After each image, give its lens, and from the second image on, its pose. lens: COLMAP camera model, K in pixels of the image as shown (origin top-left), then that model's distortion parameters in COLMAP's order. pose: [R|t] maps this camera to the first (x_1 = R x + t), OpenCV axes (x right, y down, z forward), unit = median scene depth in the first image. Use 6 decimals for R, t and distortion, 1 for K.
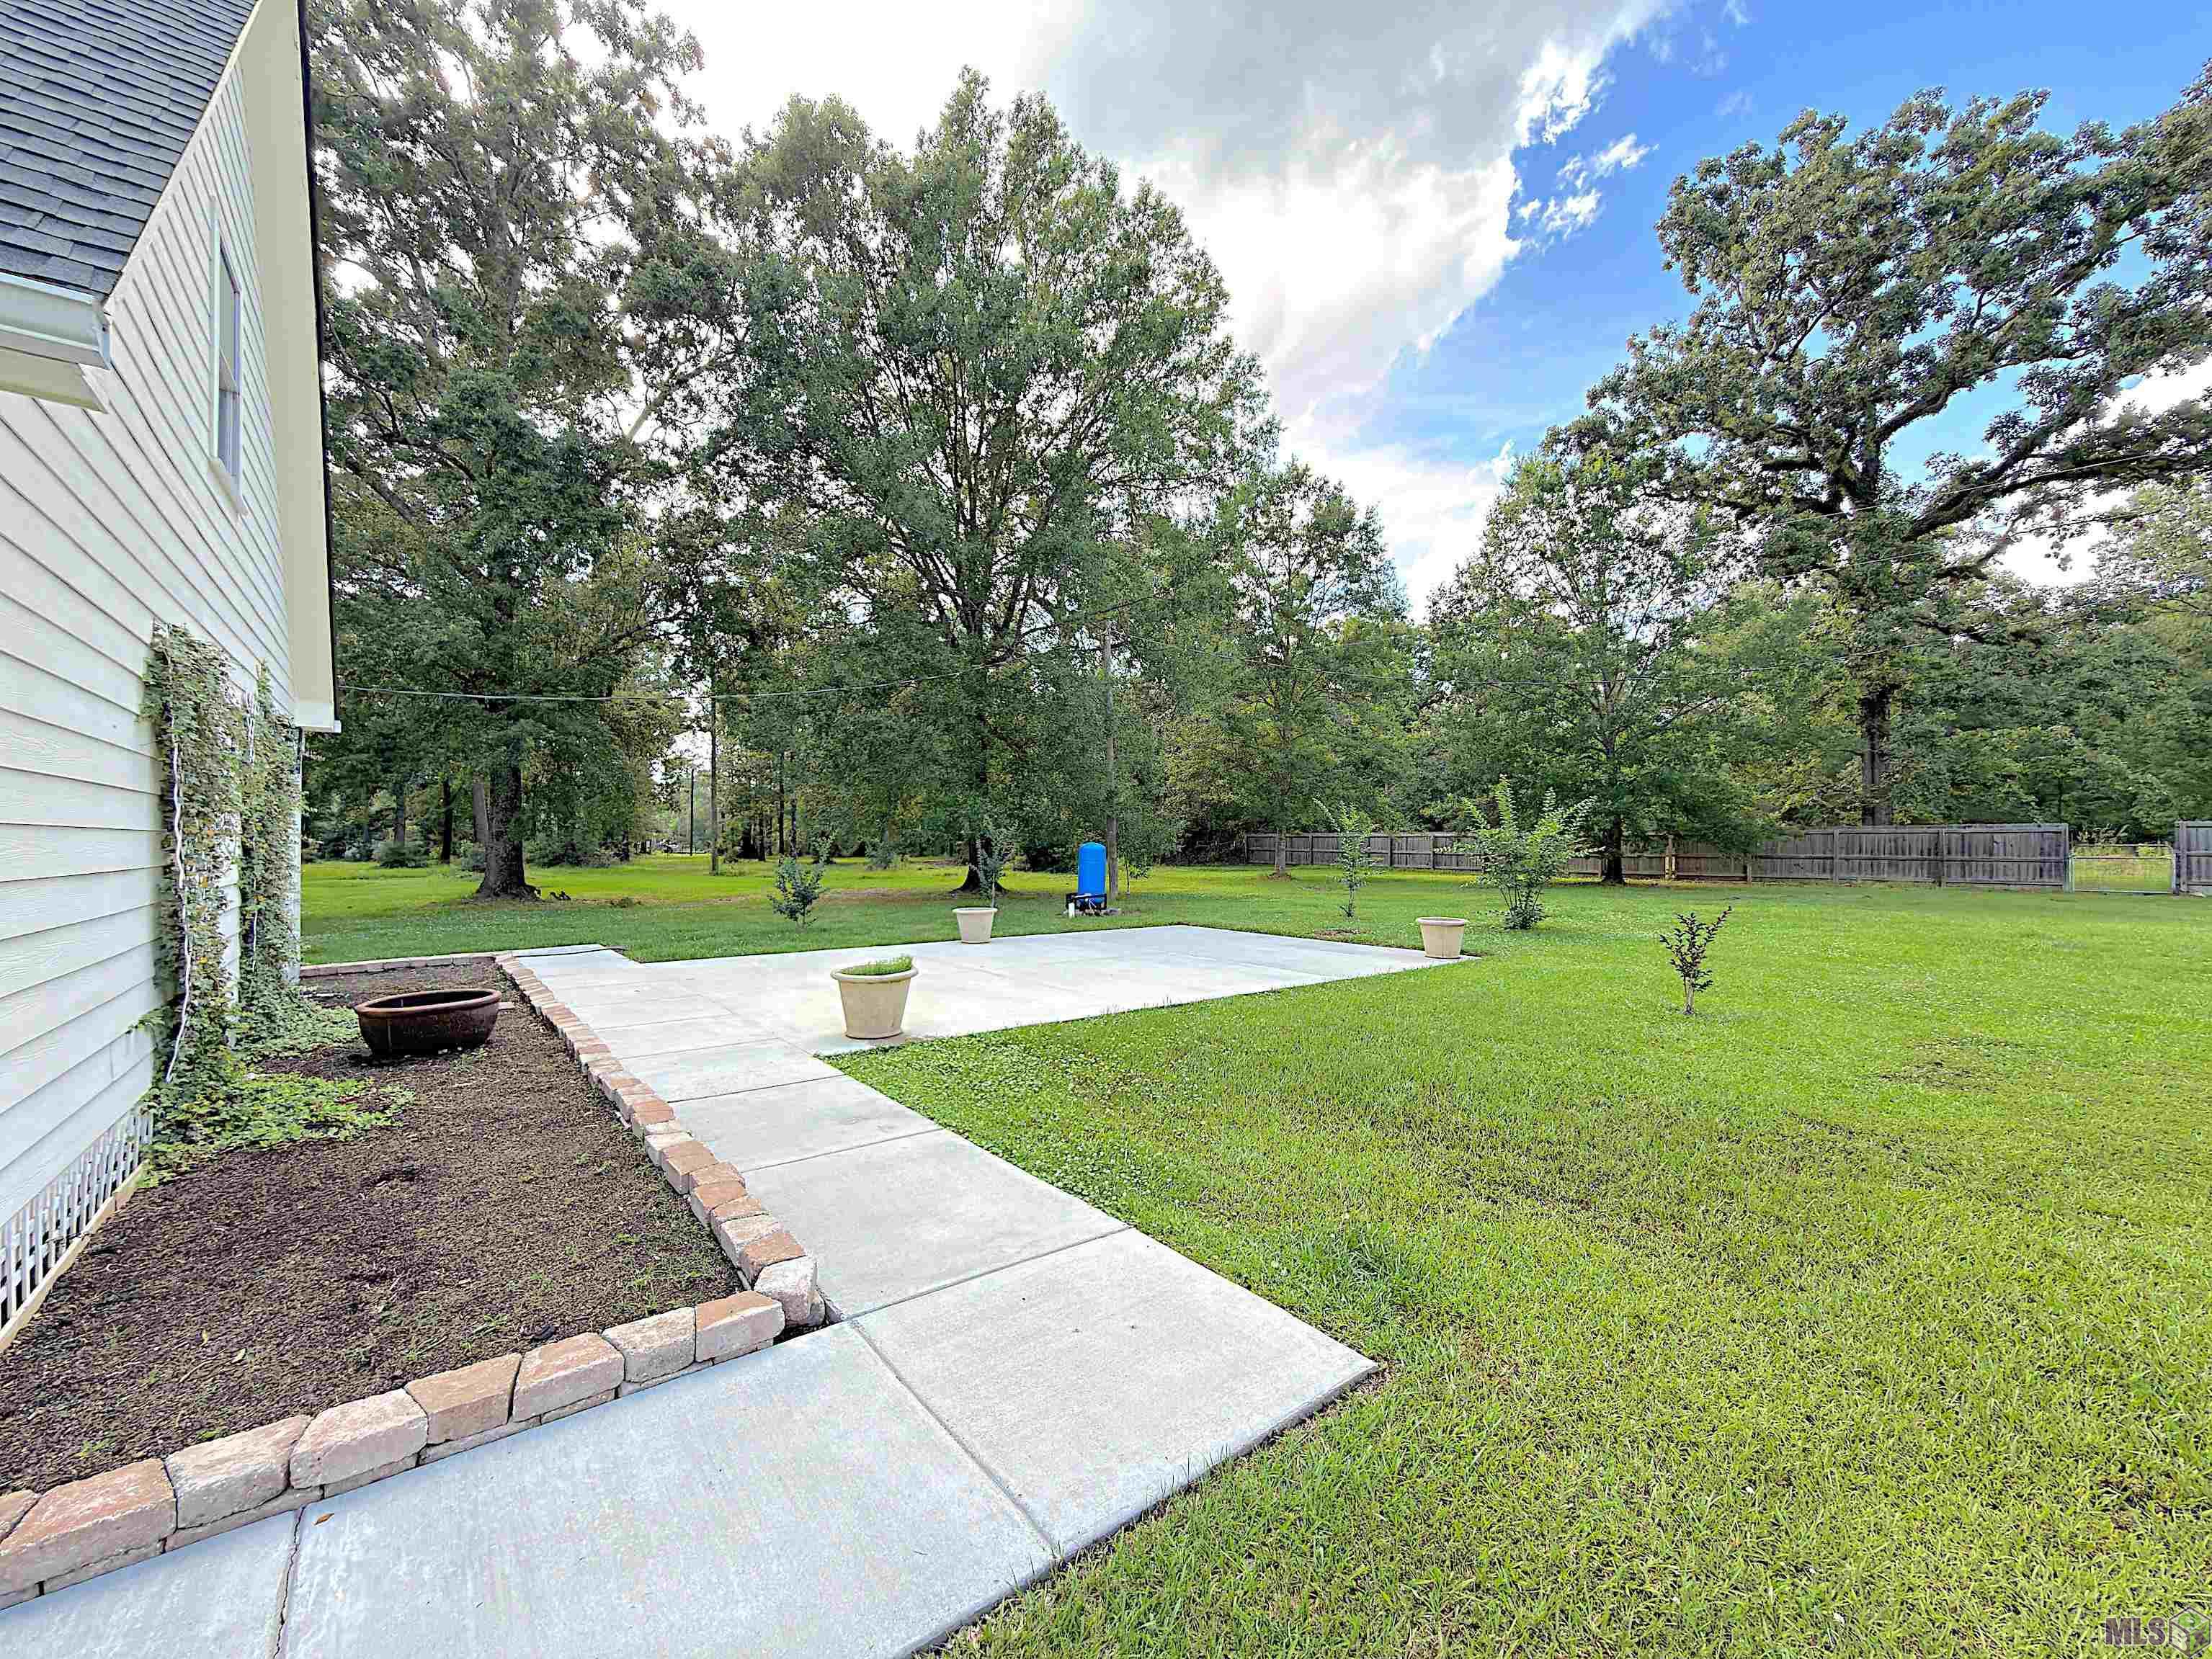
lens RADIAL K [[888.2, 0, 1101.7], [0, 888.2, 833.9], [0, 0, 1]] dist [-0.001696, 0.000002]
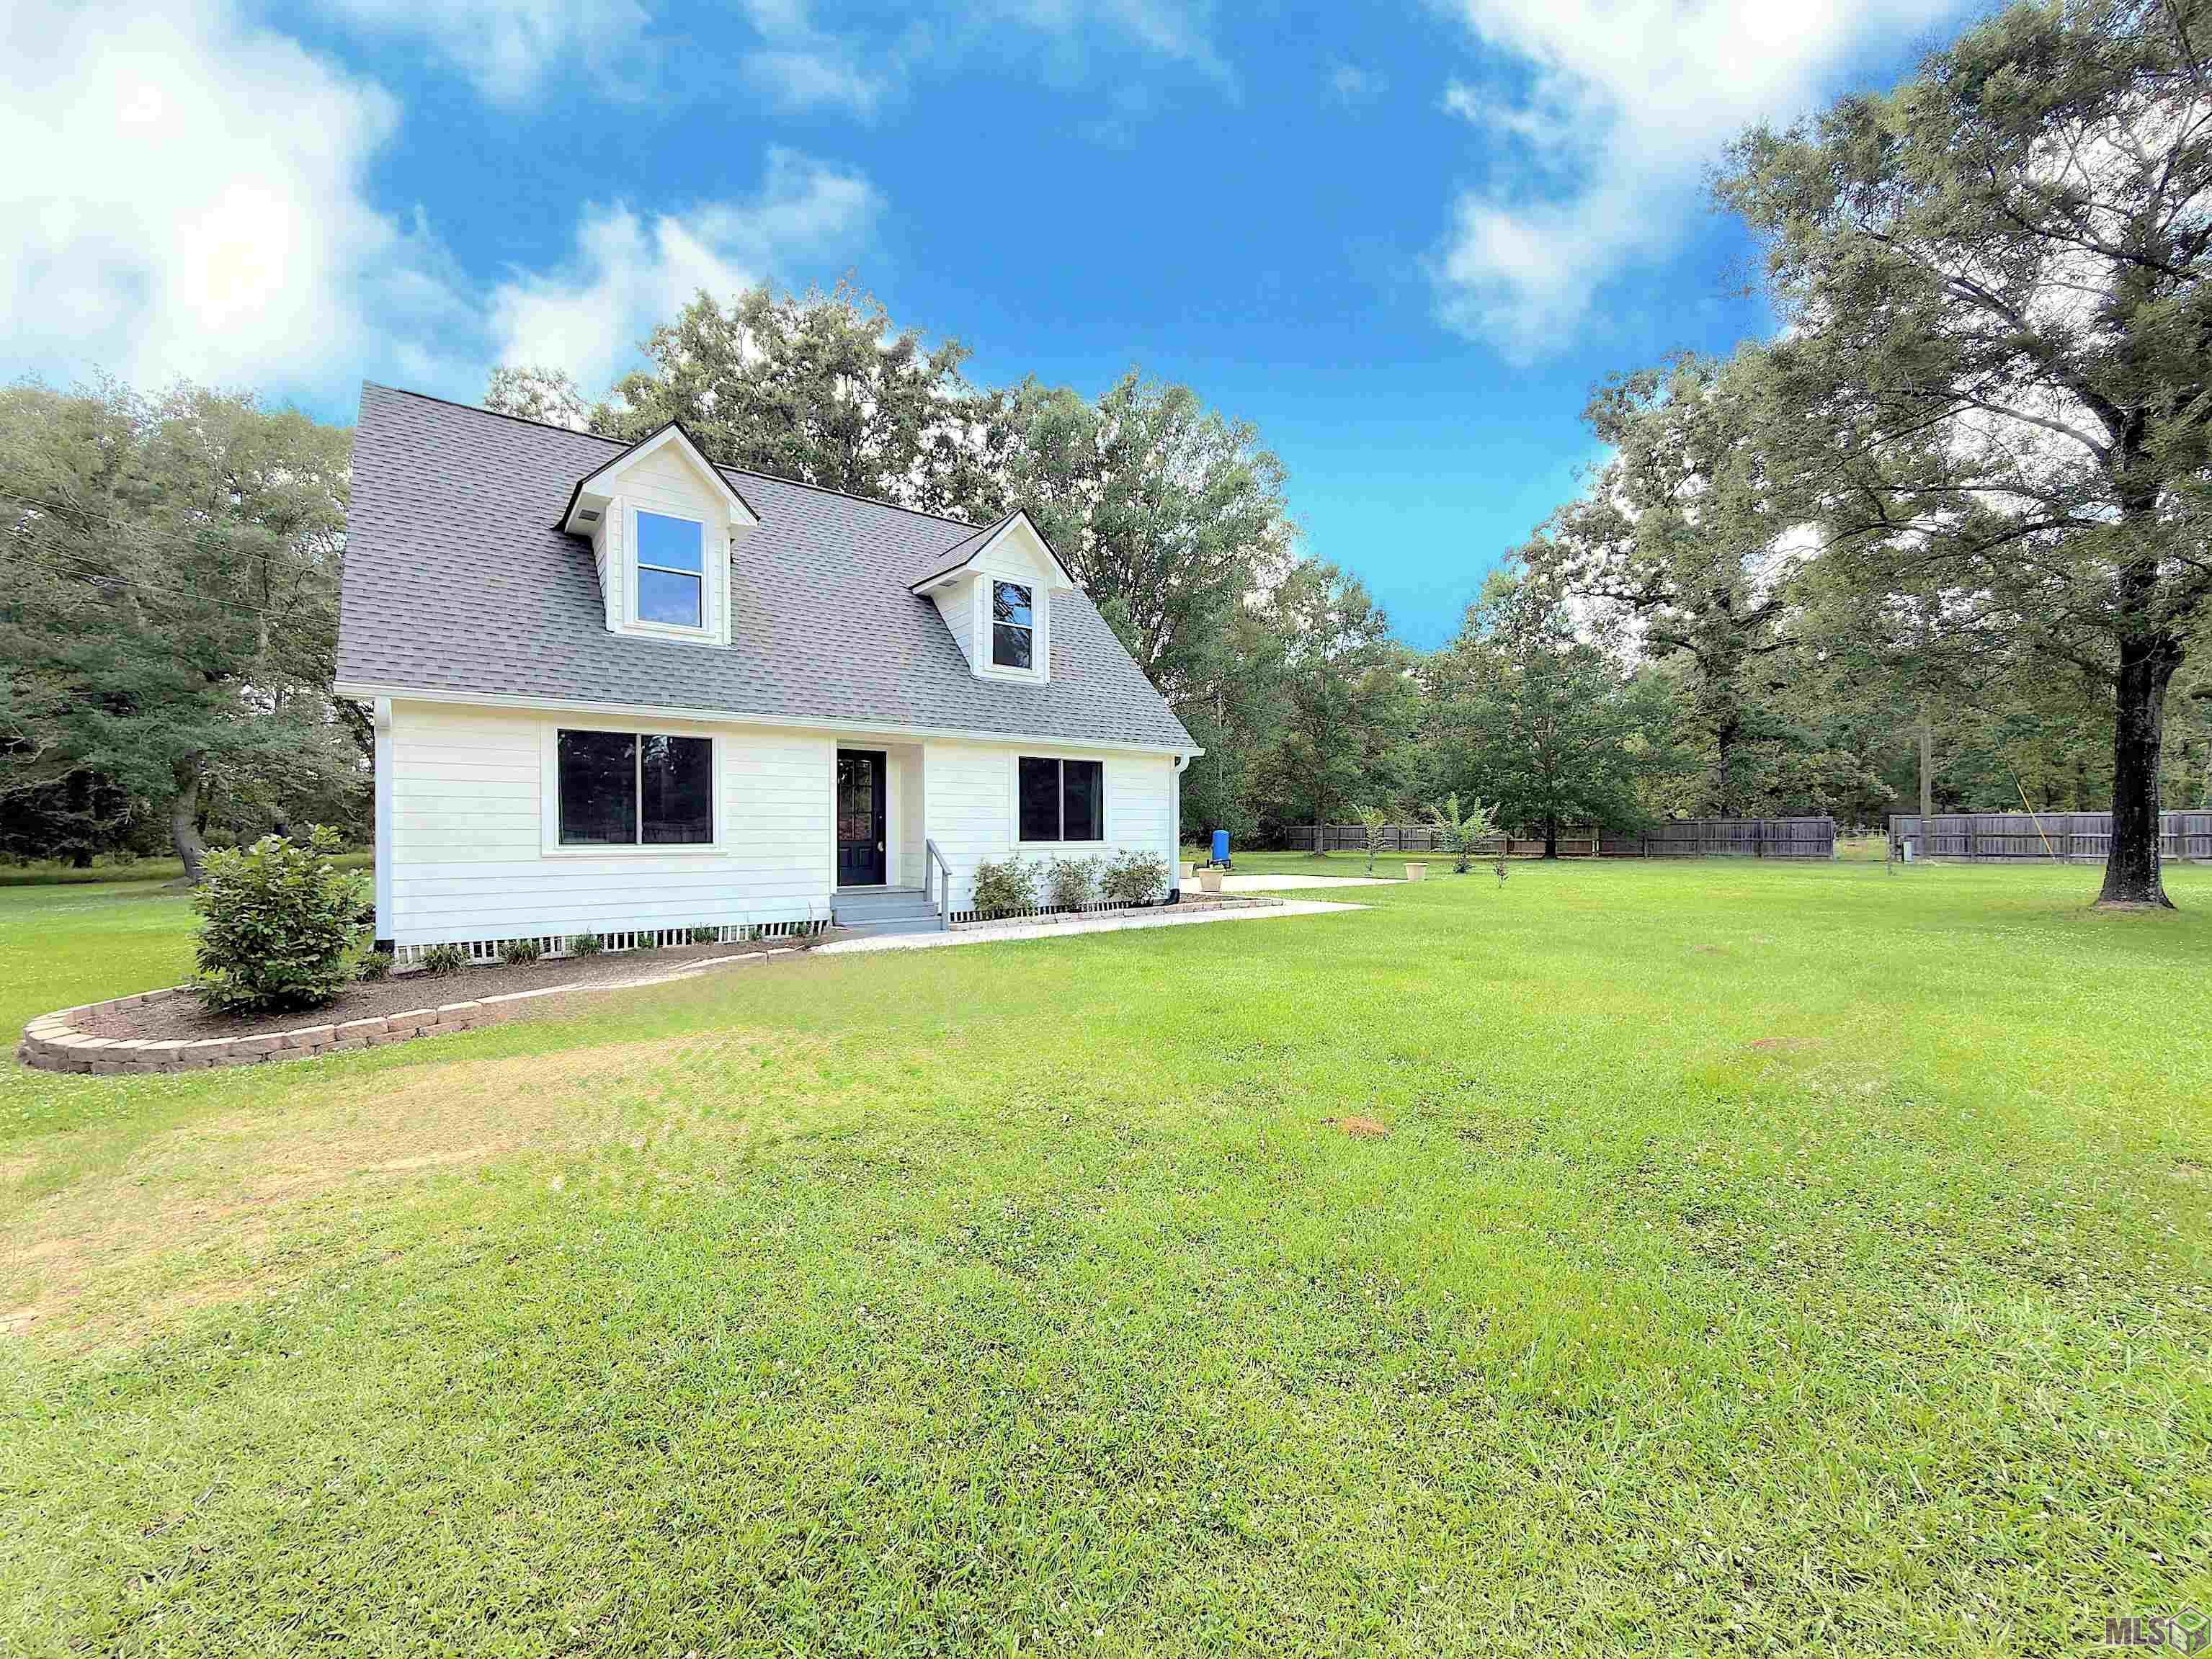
lens RADIAL K [[888.2, 0, 1106.8], [0, 888.2, 838.5], [0, 0, 1]] dist [-0.001696, 0.000002]
pose [[0.999906, -0.002335, -0.013478, -0.133292], [0.002472, 0.999945, 0.010159, 0.005485], [0.013454, -0.010192, 0.999858, -0.471329]]
